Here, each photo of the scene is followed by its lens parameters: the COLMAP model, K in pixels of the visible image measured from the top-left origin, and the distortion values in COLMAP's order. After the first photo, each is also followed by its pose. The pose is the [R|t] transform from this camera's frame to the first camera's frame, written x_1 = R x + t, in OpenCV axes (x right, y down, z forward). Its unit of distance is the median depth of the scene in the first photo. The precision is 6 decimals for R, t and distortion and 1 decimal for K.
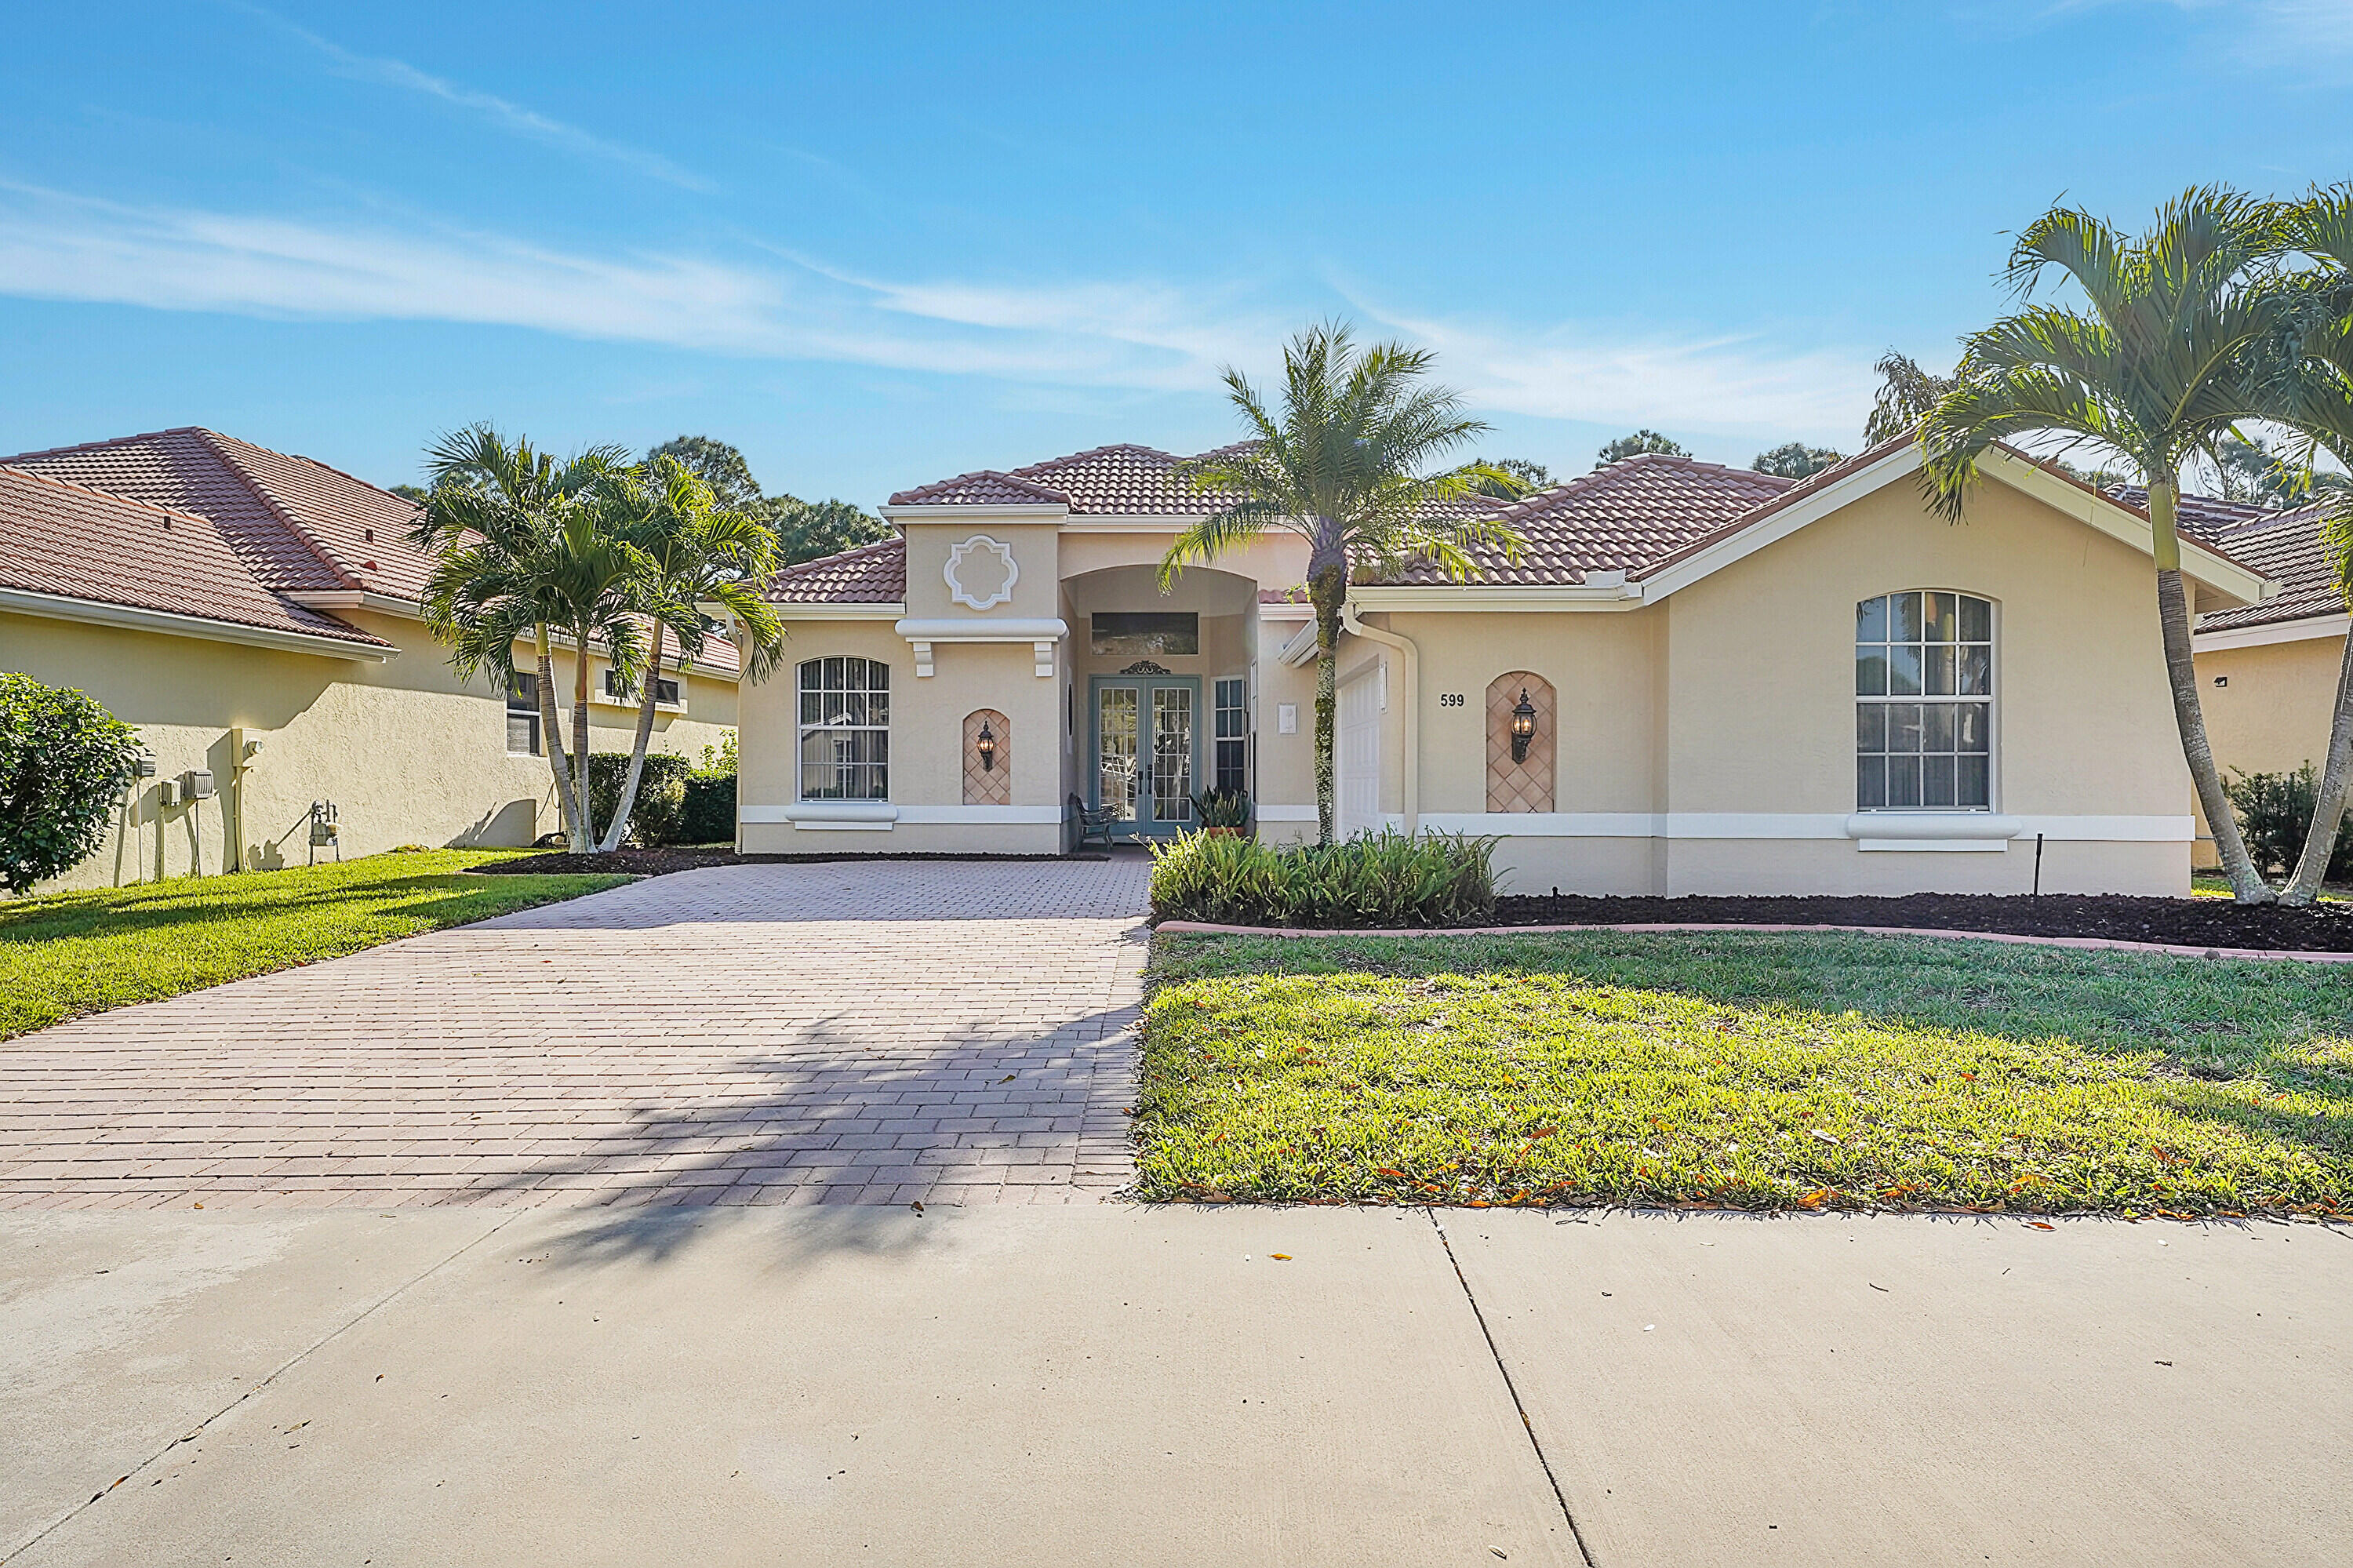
lens RADIAL K [[1470.2, 0, 1178.0], [0, 1470.2, 780.0], [0, 0, 1]] dist [0.003869, 0.000329]
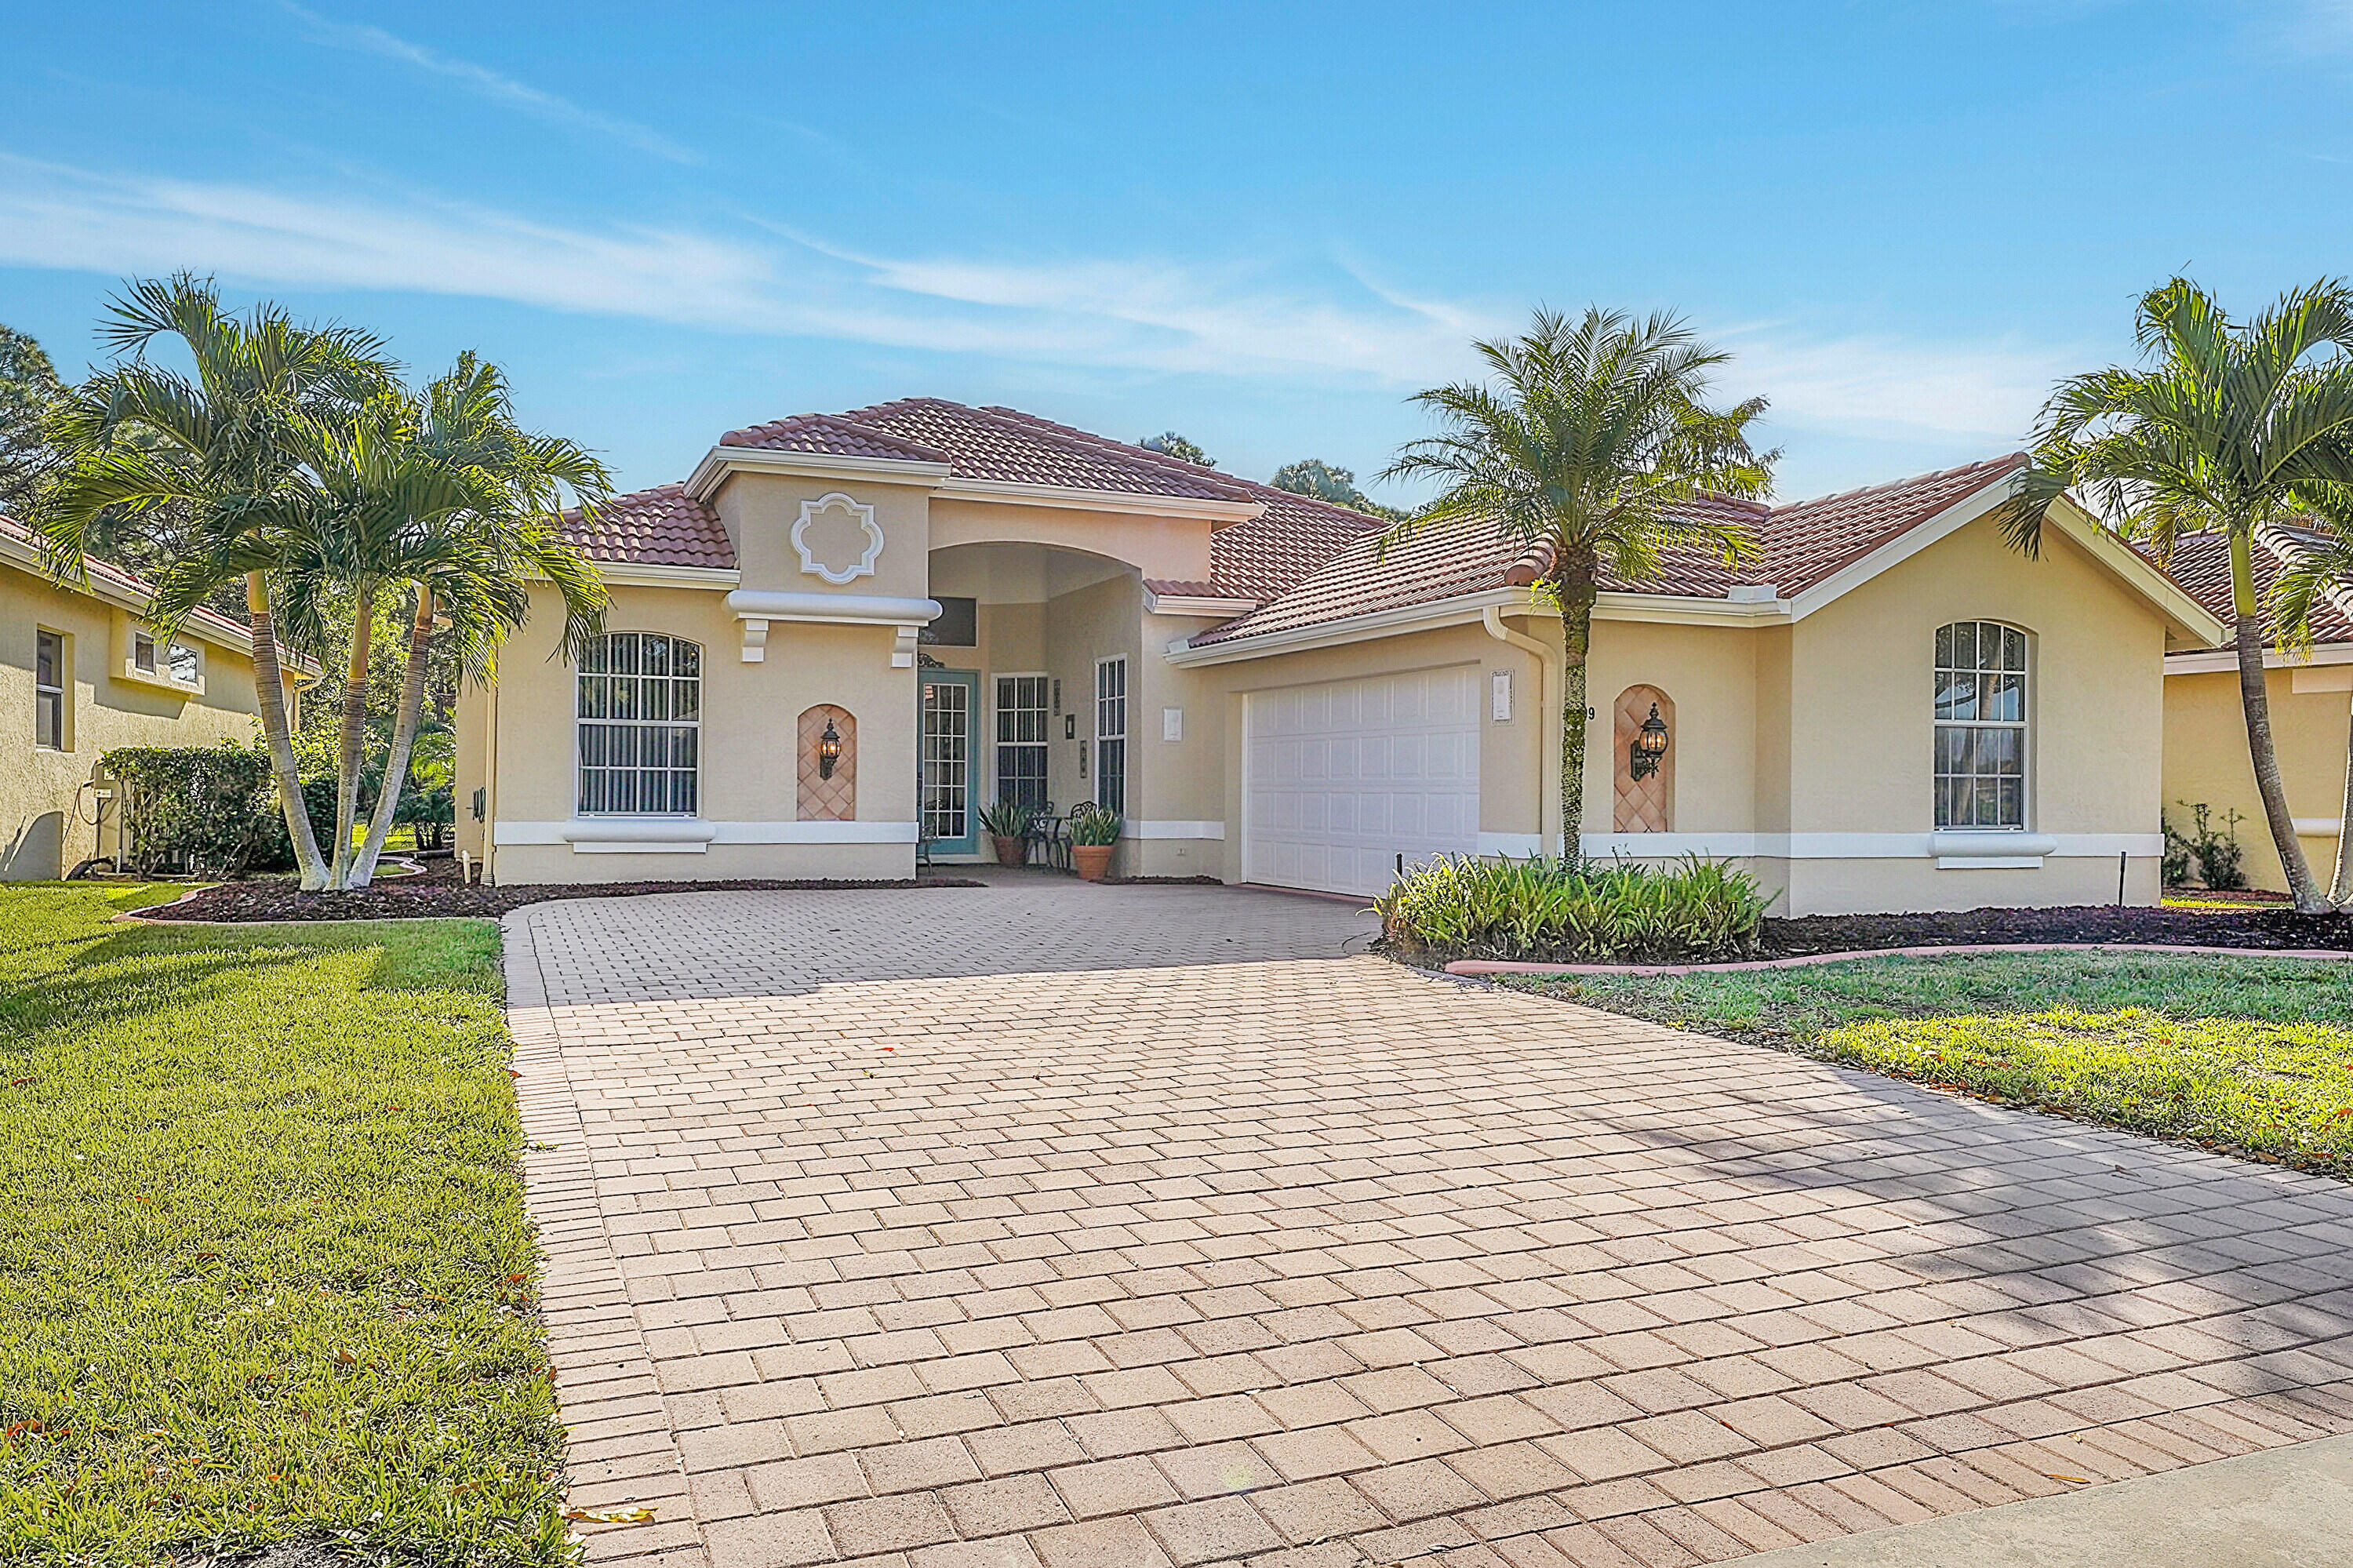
lens RADIAL K [[1584.3, 0, 1180.1], [0, 1584.3, 784.3], [0, 0, 1]] dist [0.006462, 0.001208]
pose [[0.924465, 0.007733, 0.381188, -0.294809], [-0.007566, 0.999970, -0.001938, -0.003401], [-0.381191, -0.001093, 0.924496, 0.109288]]
